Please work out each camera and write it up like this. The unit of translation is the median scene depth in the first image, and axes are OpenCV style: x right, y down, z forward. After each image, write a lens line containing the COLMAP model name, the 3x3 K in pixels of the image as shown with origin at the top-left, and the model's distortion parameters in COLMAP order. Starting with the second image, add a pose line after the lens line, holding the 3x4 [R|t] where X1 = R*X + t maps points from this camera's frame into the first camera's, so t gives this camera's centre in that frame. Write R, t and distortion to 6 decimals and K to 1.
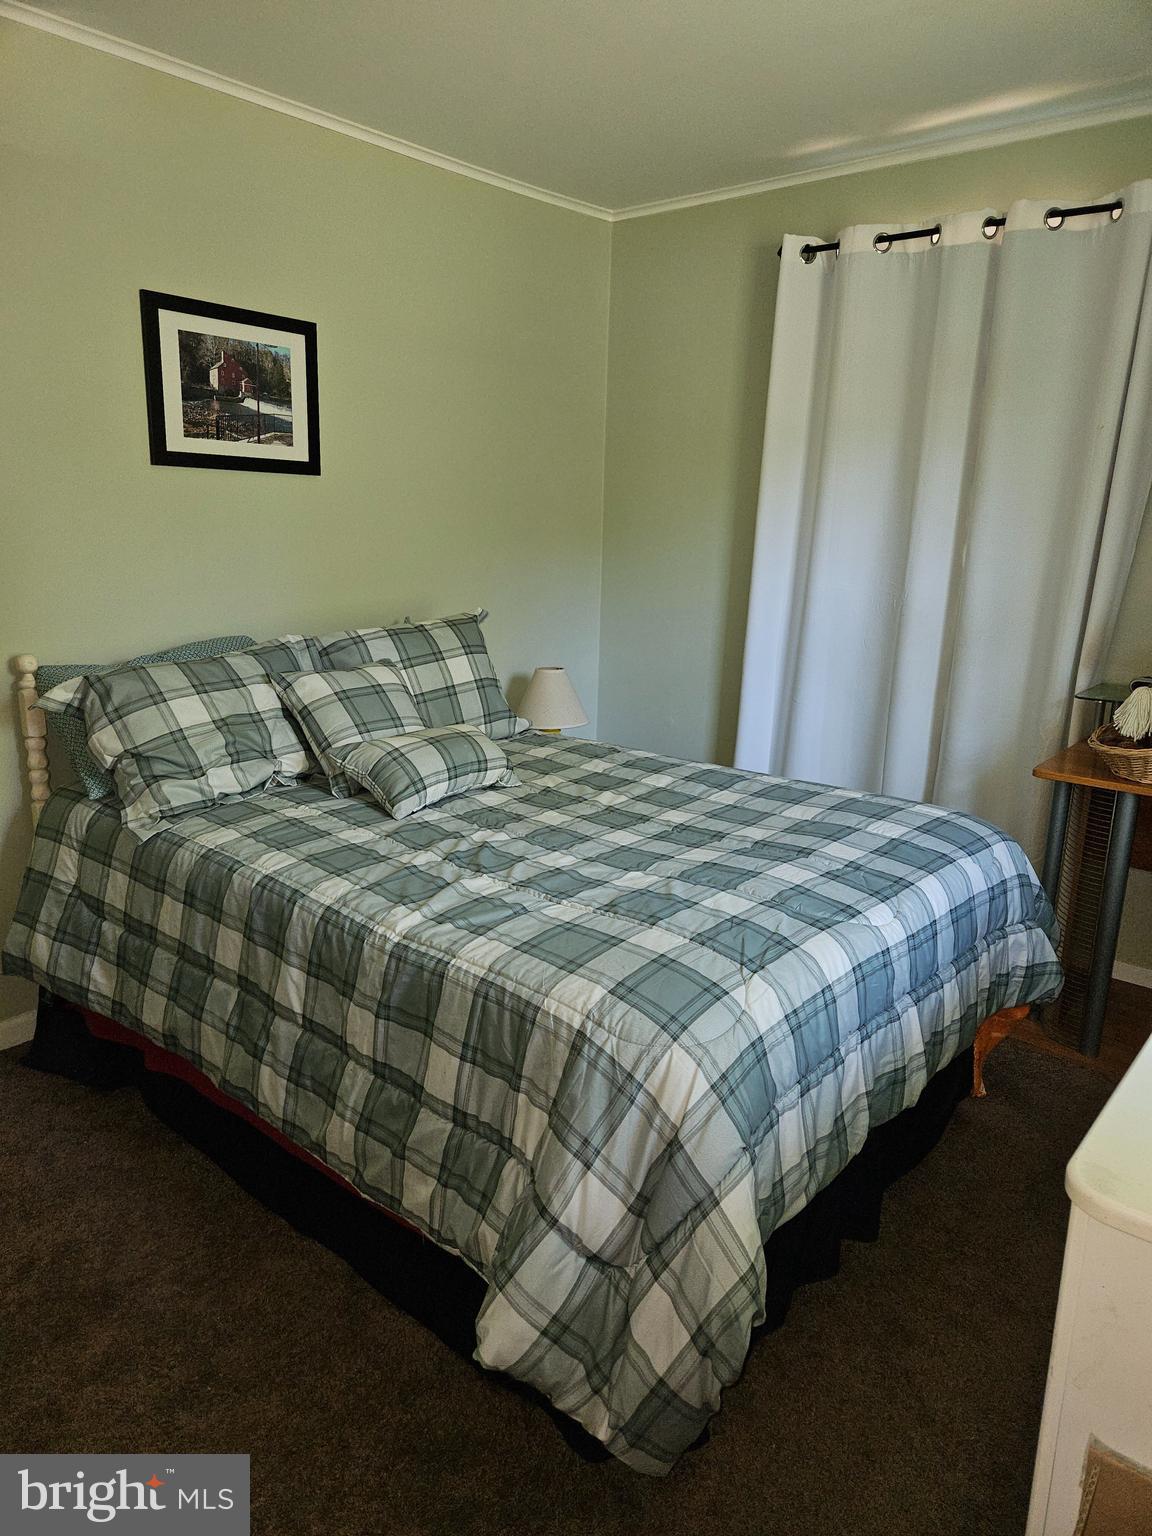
lens RADIAL K [[1036.6, 0, 576.0], [0, 1036.6, 768.0], [0, 0, 1]] dist [0.050221, -0.042715]
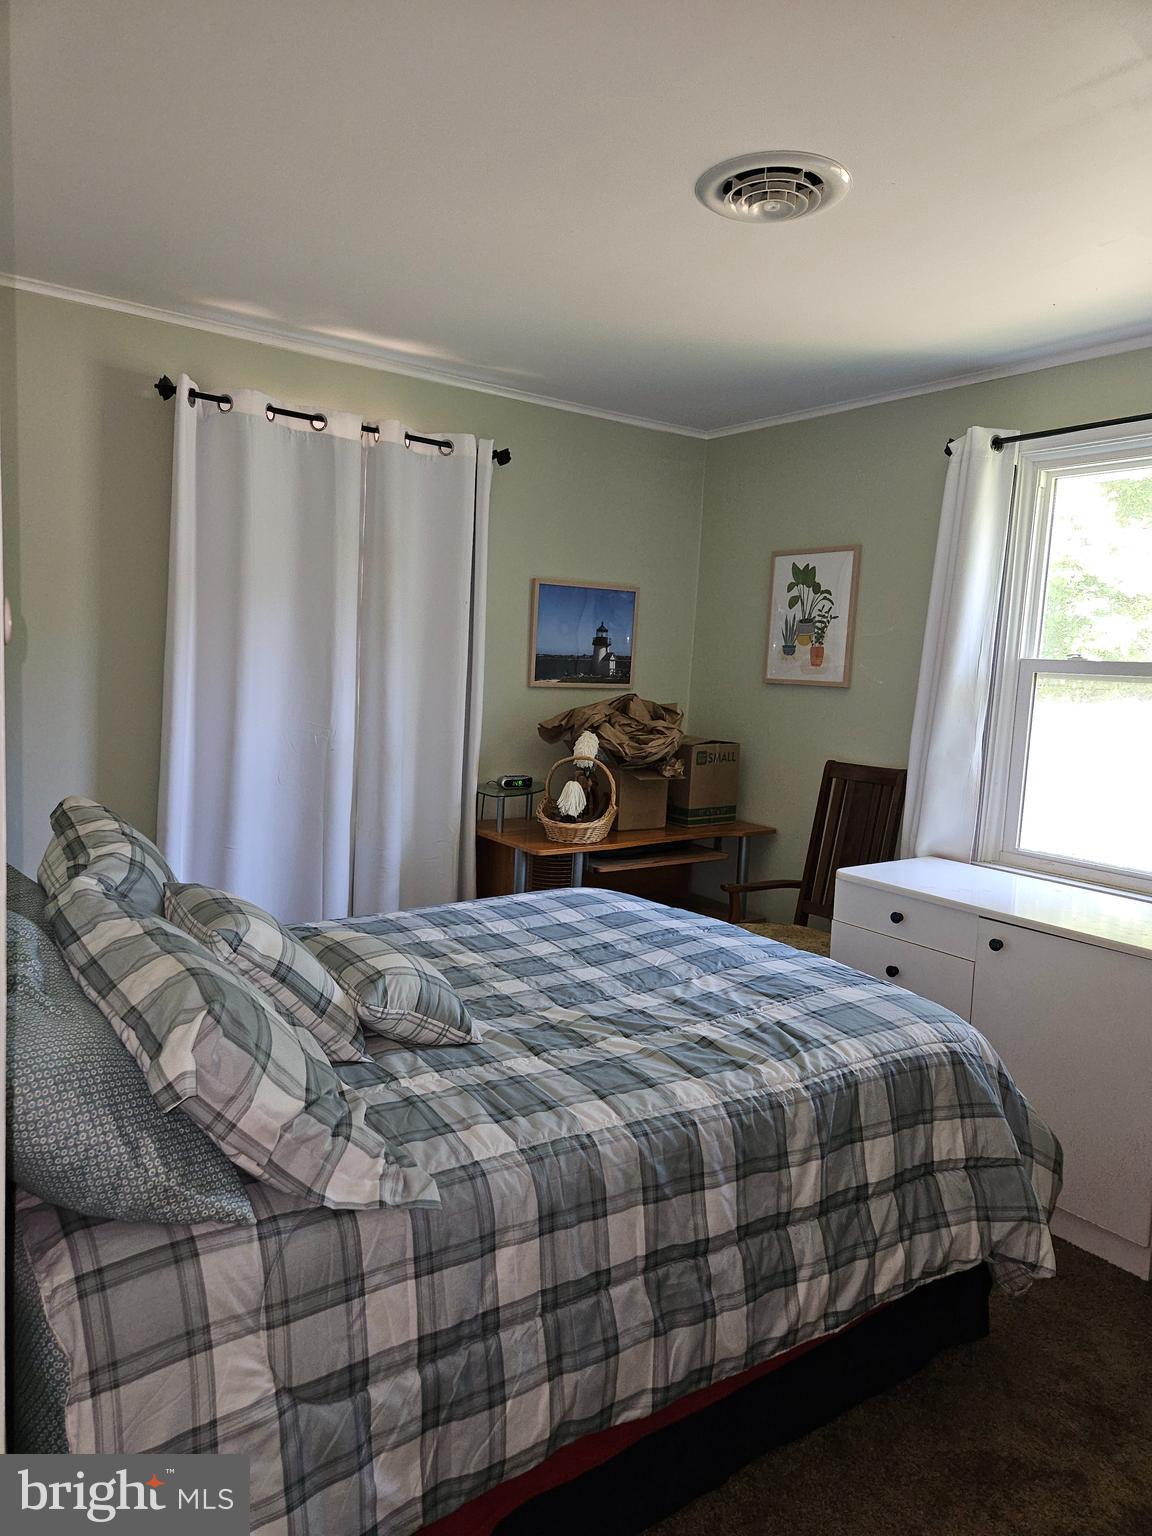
lens RADIAL K [[1015.3, 0, 553.2], [0, 1015.3, 775.1], [0, 0, 1]] dist [0.057639, -0.043763]
pose [[0.256701, -0.121084, 0.958876, -0.874924], [0.194715, 0.978257, 0.071404, -0.199498], [-0.946674, 0.168378, 0.274696, 0.638288]]
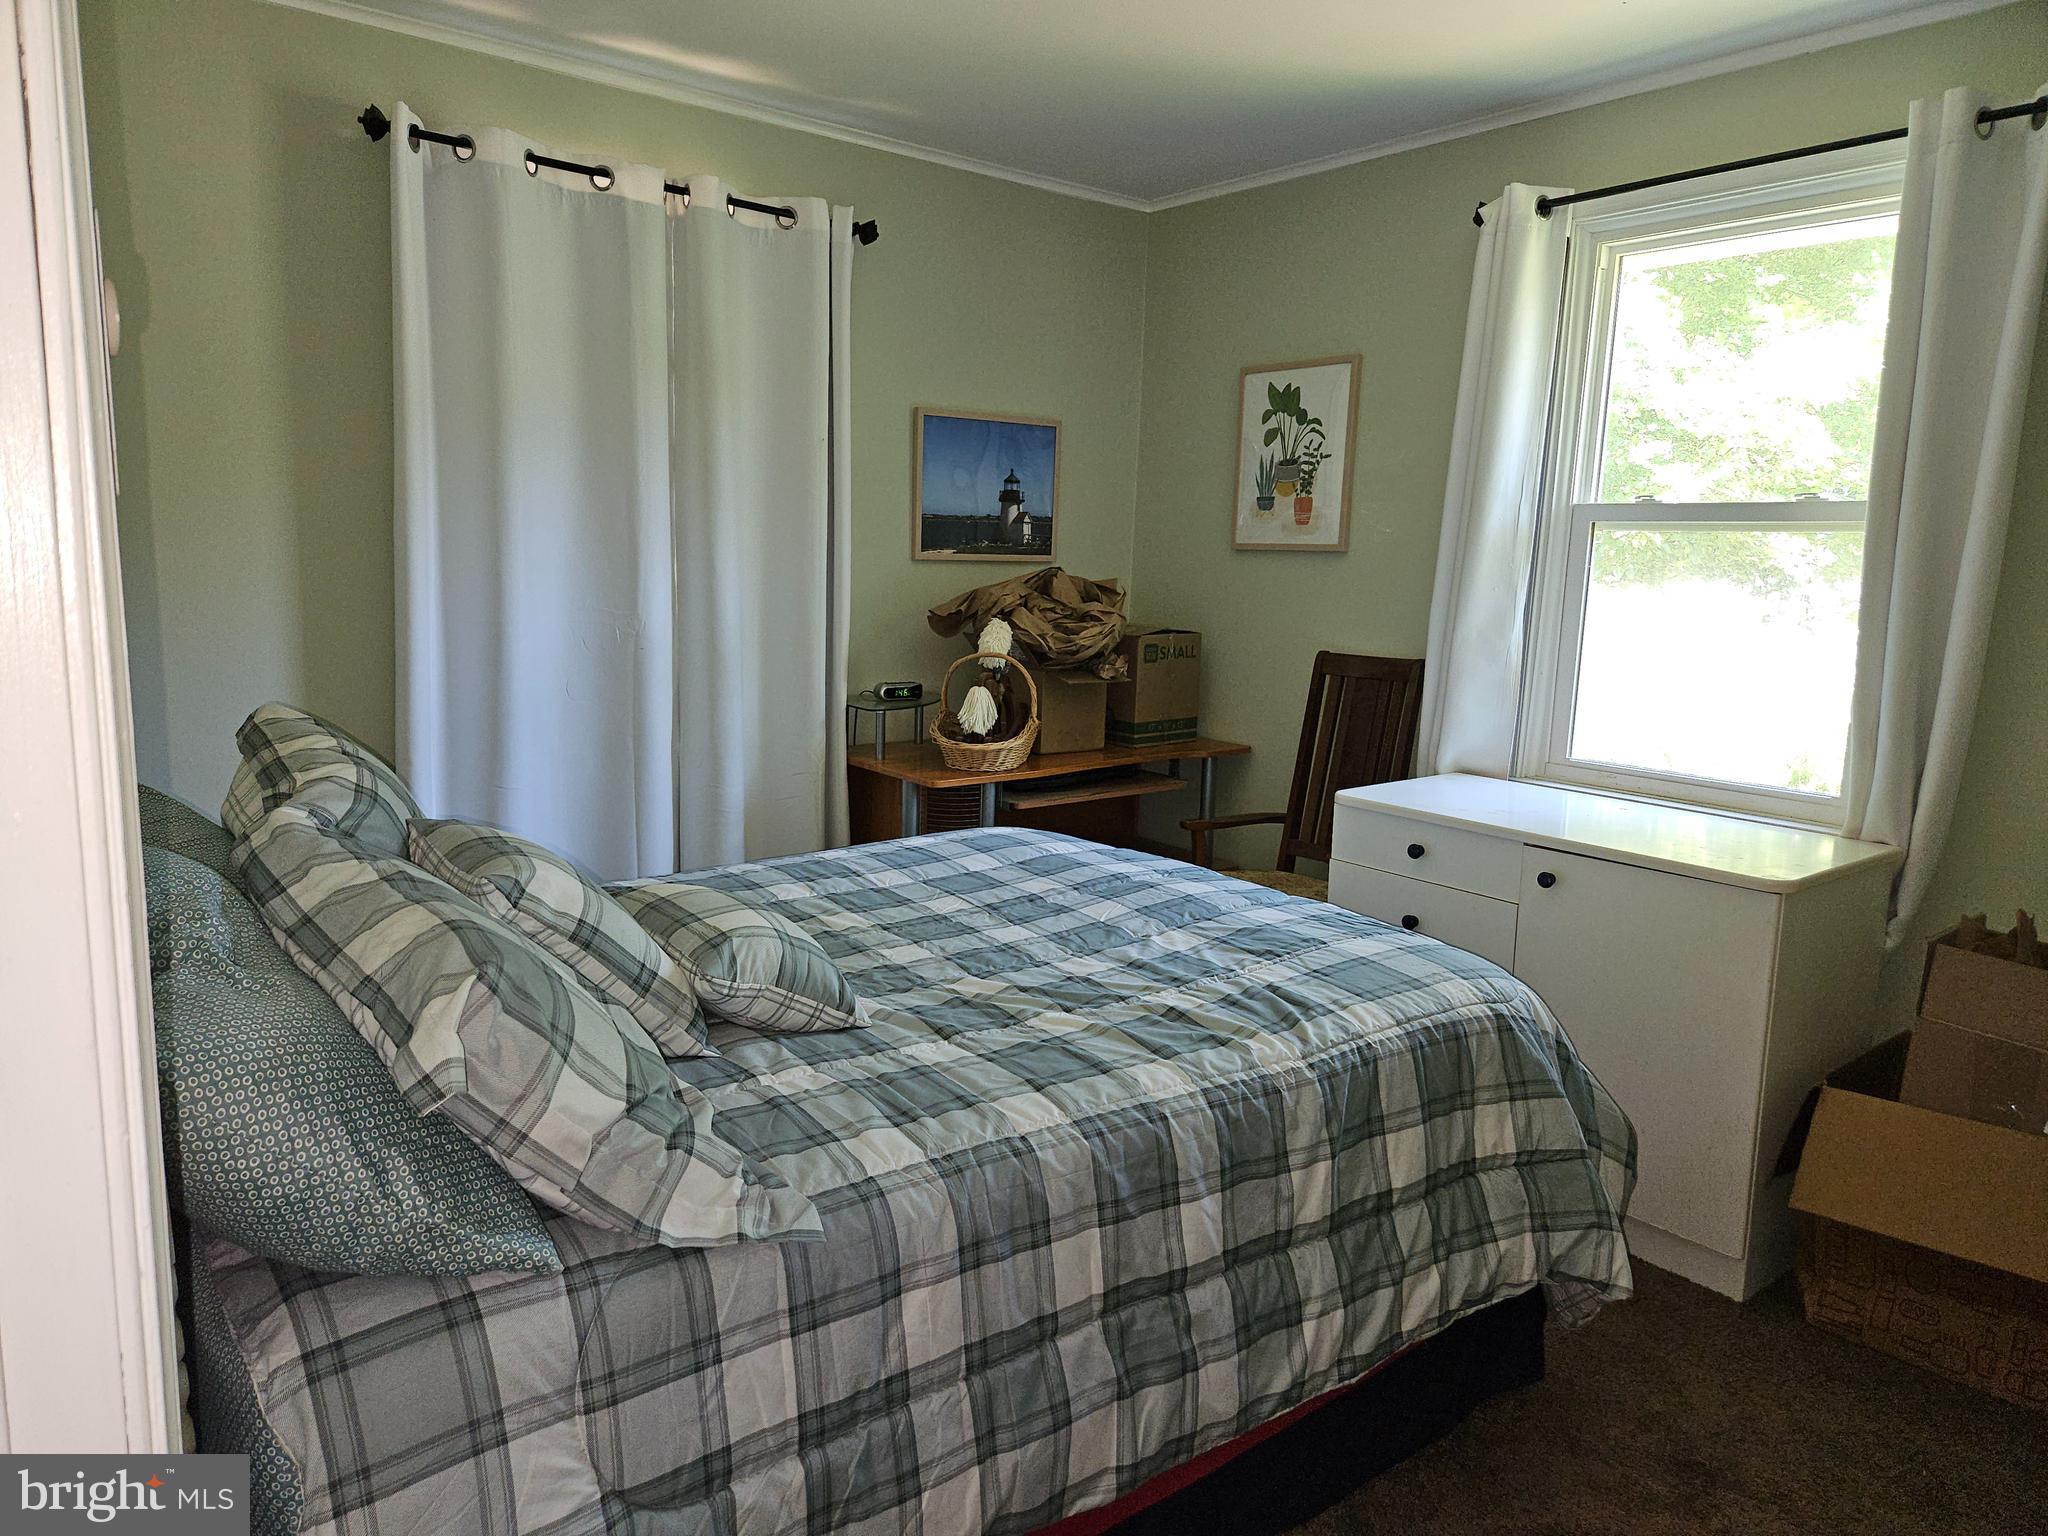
lens RADIAL K [[1353.7, 0, 1029.4], [0, 1353.7, 782.1], [0, 0, 1]] dist [0.057639, -0.043763]
pose [[0.192914, -0.183416, 0.963921, -0.851189], [0.213820, 0.966624, 0.141138, -0.172602], [-0.957635, 0.178878, 0.225693, 0.659343]]
